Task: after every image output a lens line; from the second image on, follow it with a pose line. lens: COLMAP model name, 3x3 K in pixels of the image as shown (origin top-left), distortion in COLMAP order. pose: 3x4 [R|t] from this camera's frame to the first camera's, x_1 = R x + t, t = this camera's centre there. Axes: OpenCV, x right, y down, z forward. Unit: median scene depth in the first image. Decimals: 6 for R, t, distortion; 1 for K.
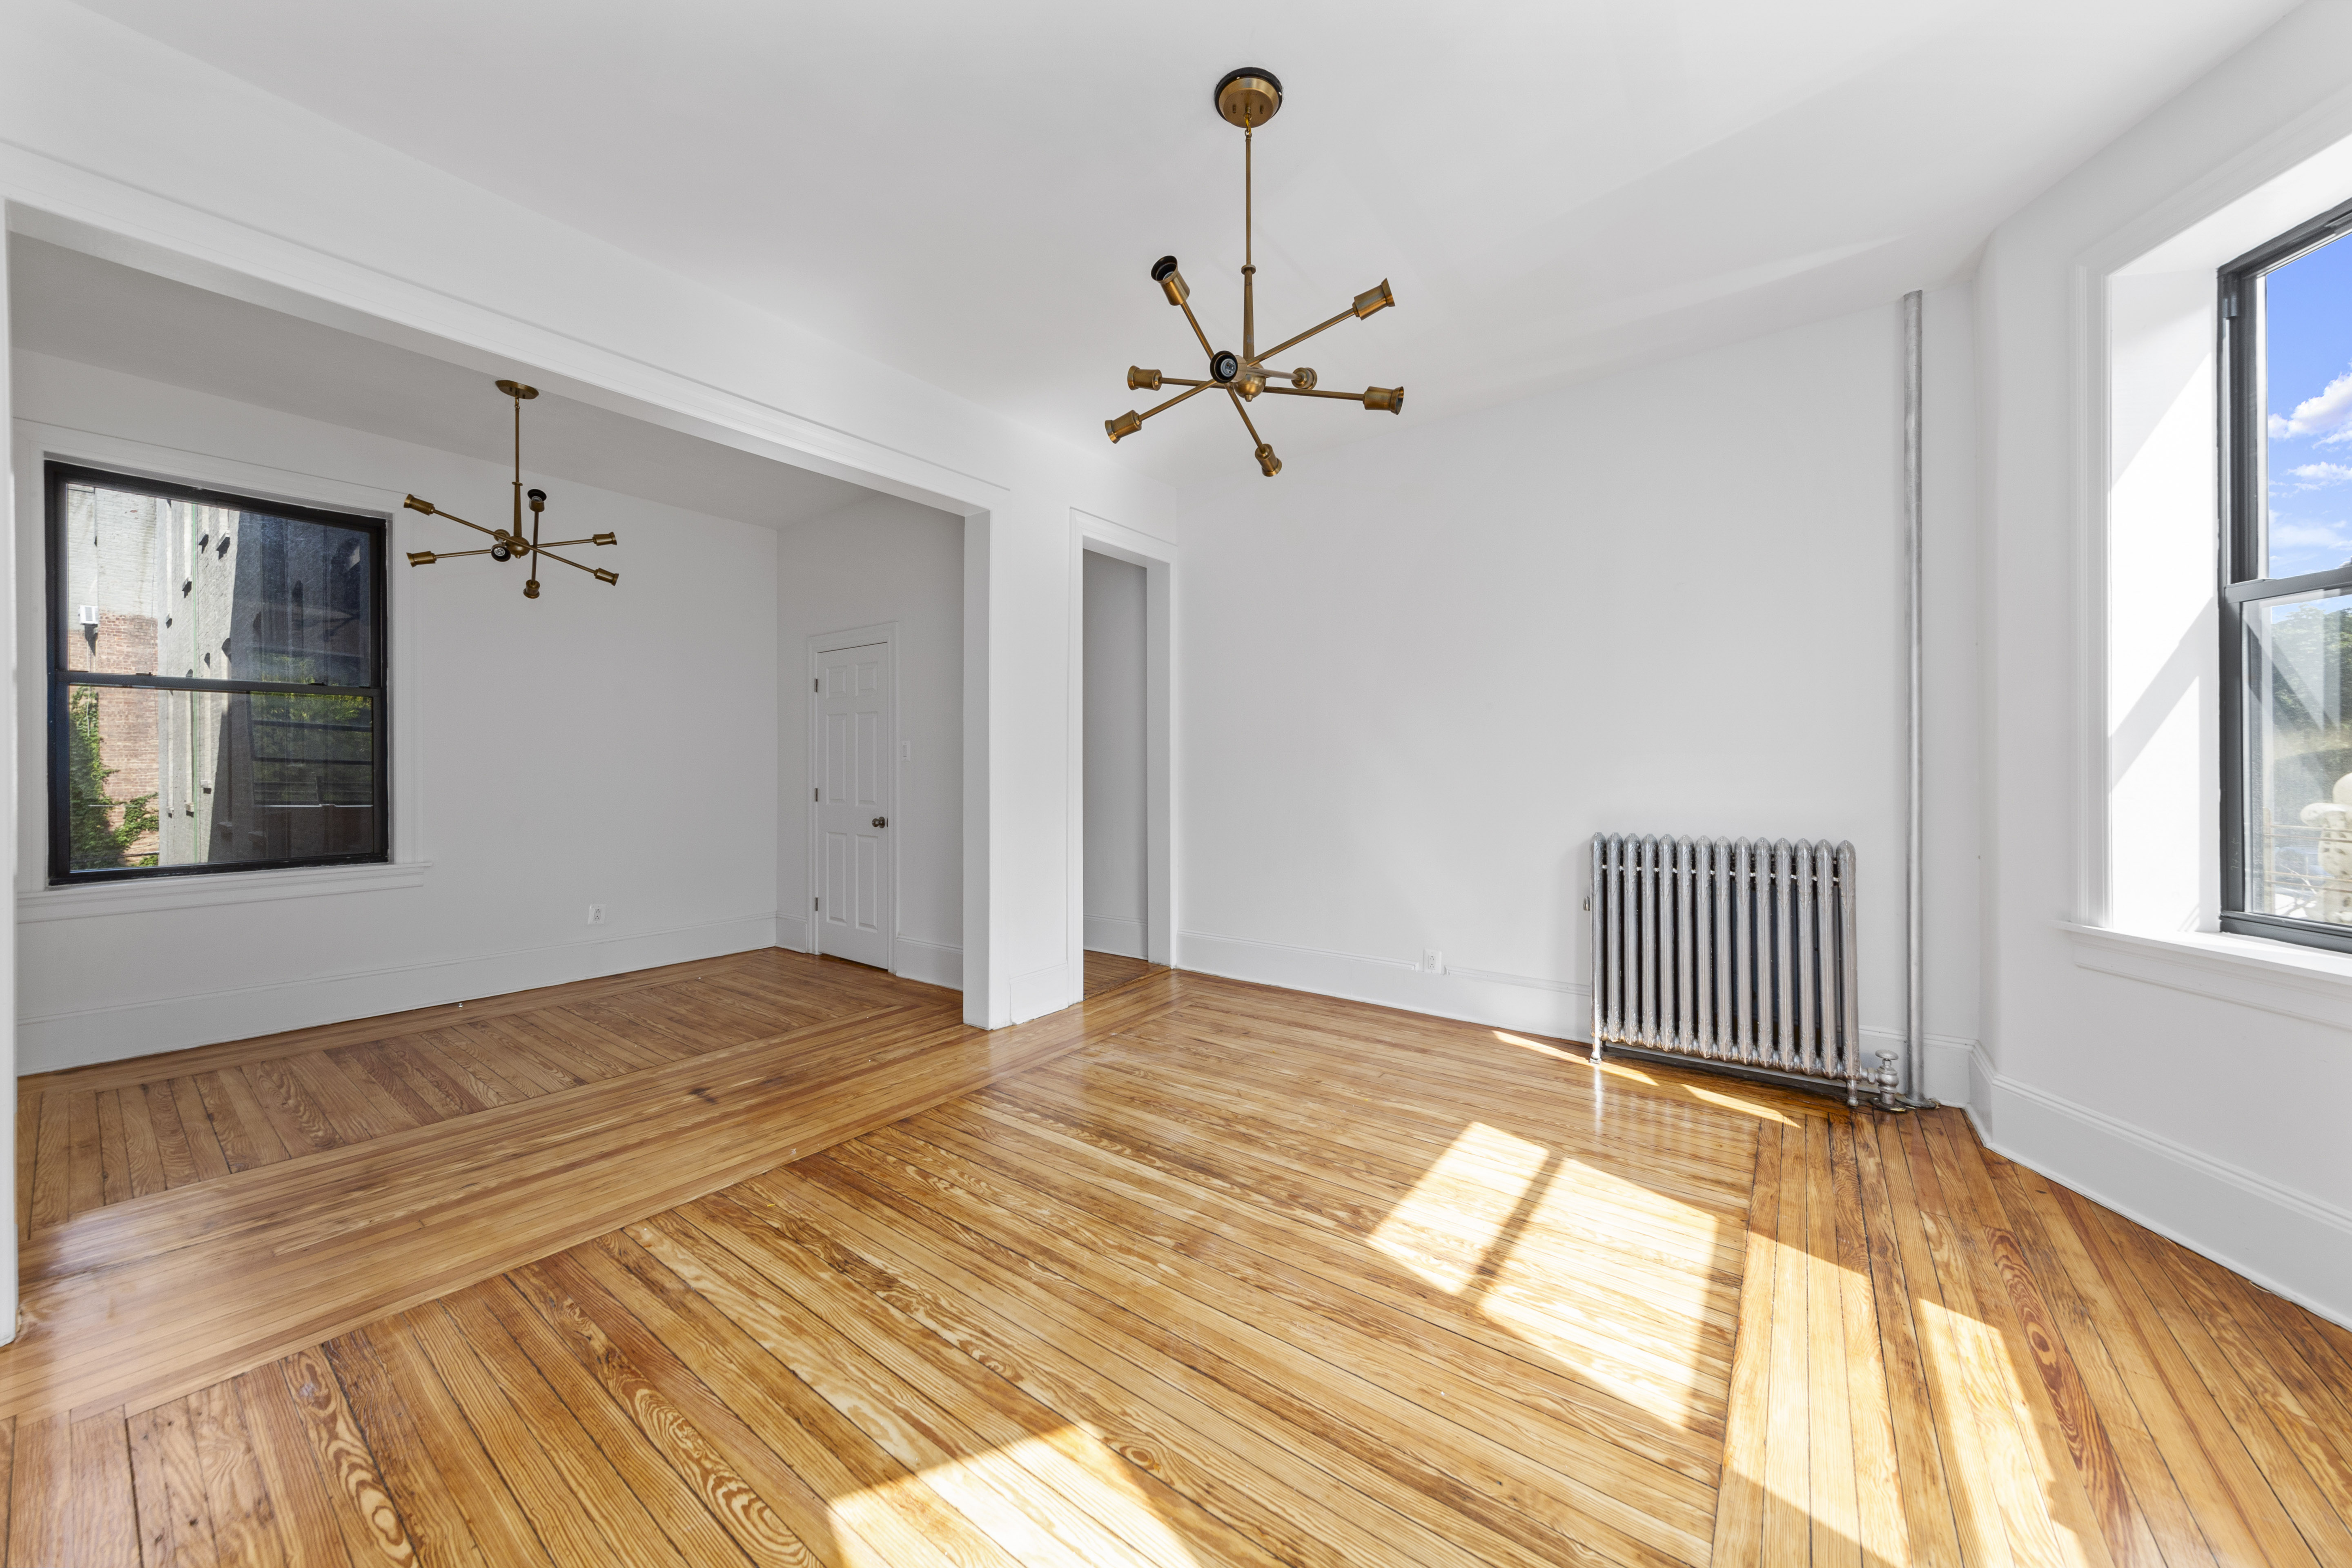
lens RADIAL K [[837.9, 0, 1164.6], [0, 837.9, 761.8], [0, 0, 1]] dist [-0.002007, -0.000143]
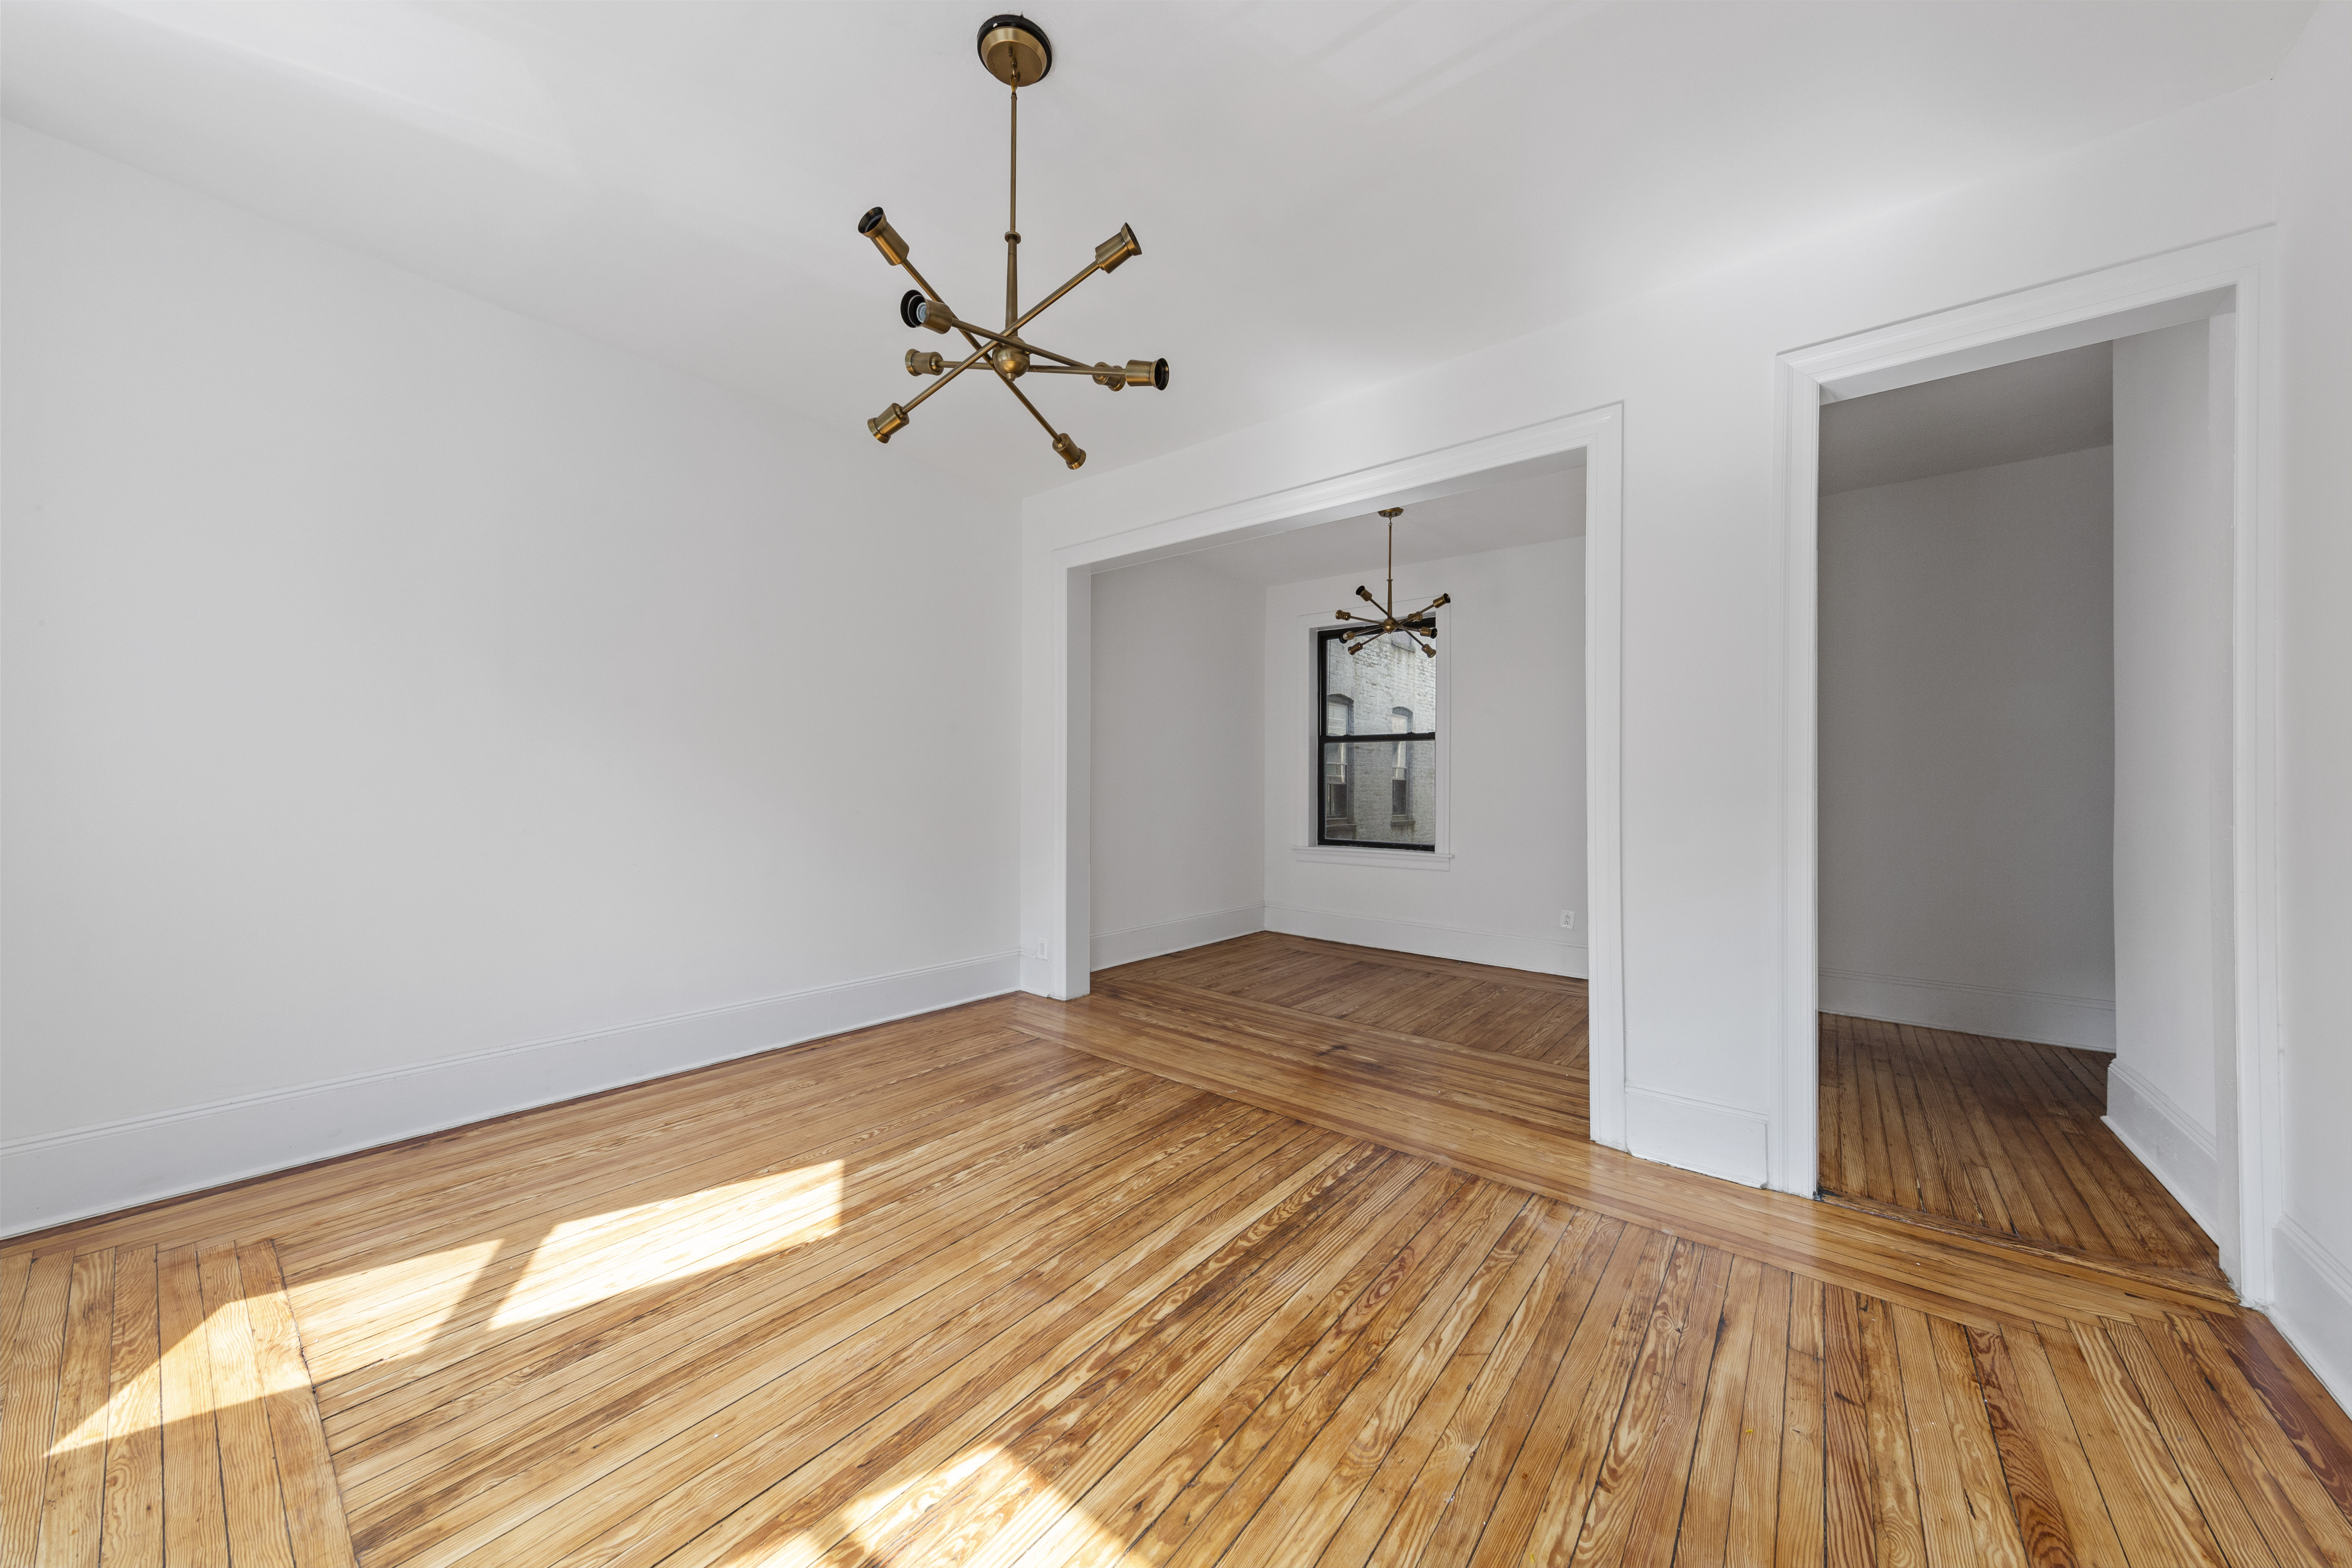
lens RADIAL K [[809.6, 0, 1184.5], [0, 809.6, 788.6], [0, 0, 1]] dist [0.003067, -0.000094]
pose [[-0.025428, 0.007711, -0.999647, 0.859224], [-0.006190, 0.999950, 0.007870, 0.005669], [0.999657, 0.006388, -0.025379, 1.078492]]
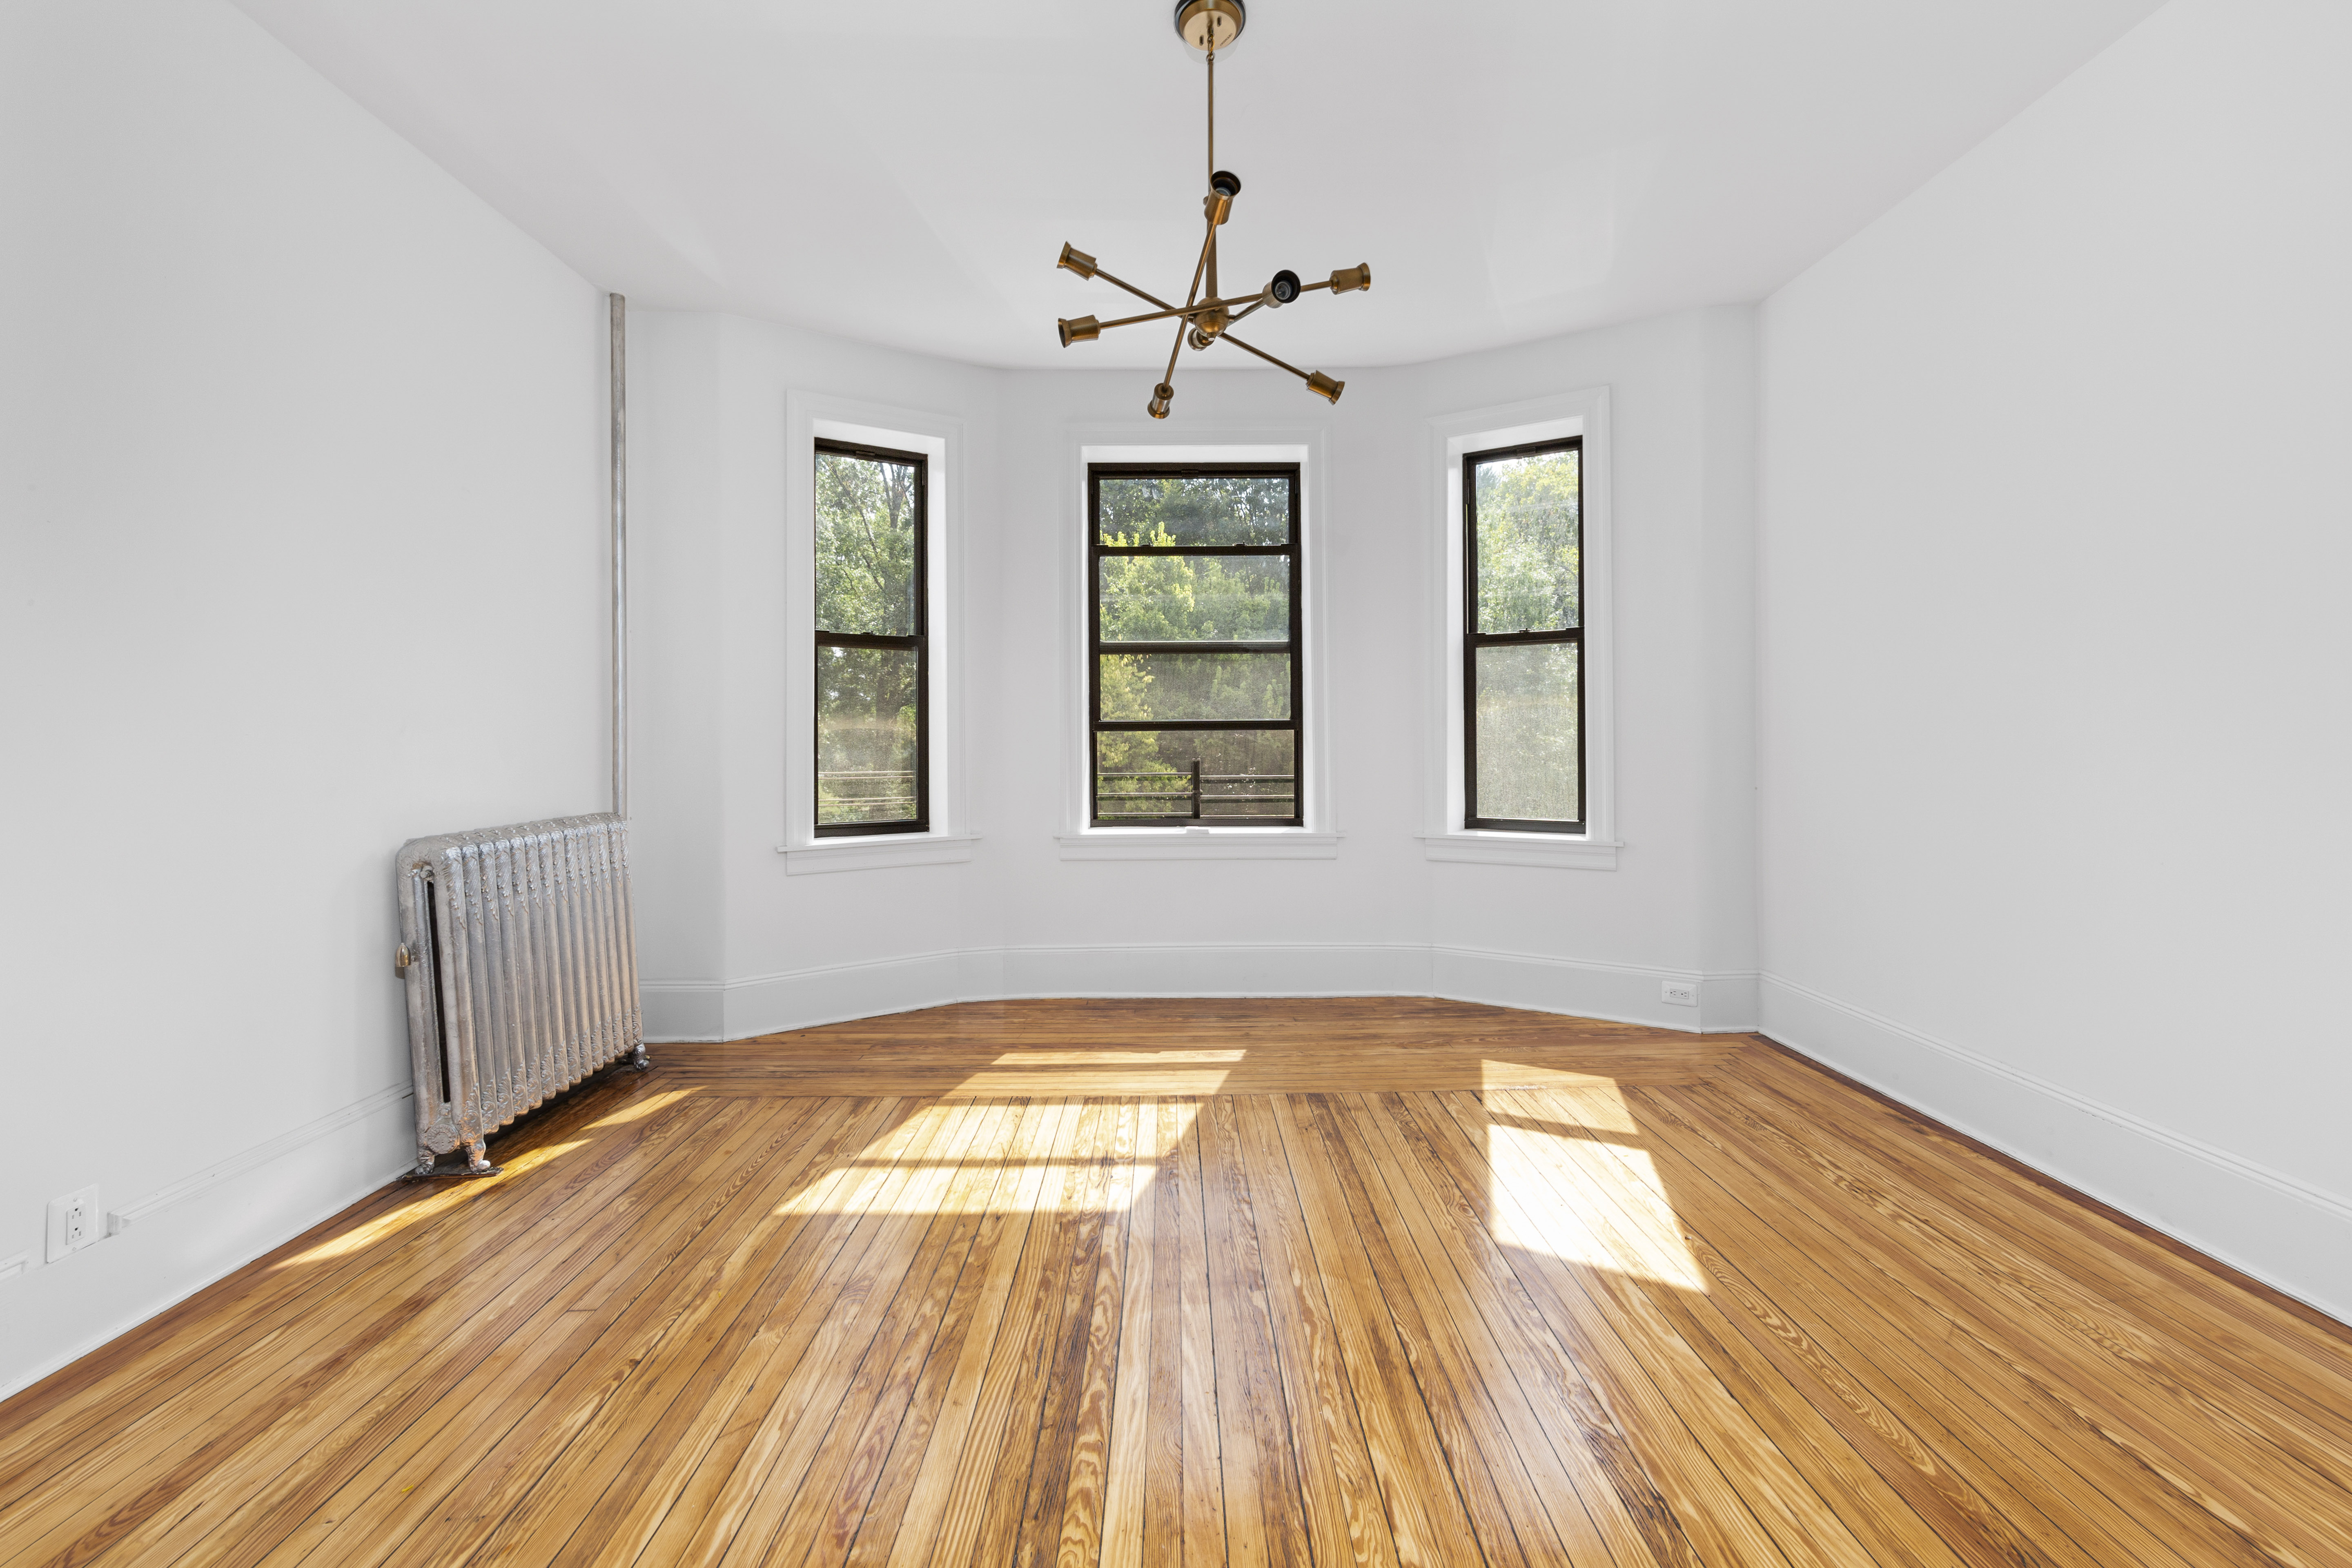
lens RADIAL K [[936.4, 0, 1176.0], [0, 936.4, 760.8], [0, 0, 1]] dist [0.000895, 0.000169]
pose [[-0.604364, -0.006594, 0.796681, -0.628218], [0.007964, 0.999866, 0.014318, 0.021932], [-0.796668, 0.014998, -0.604231, 1.480727]]
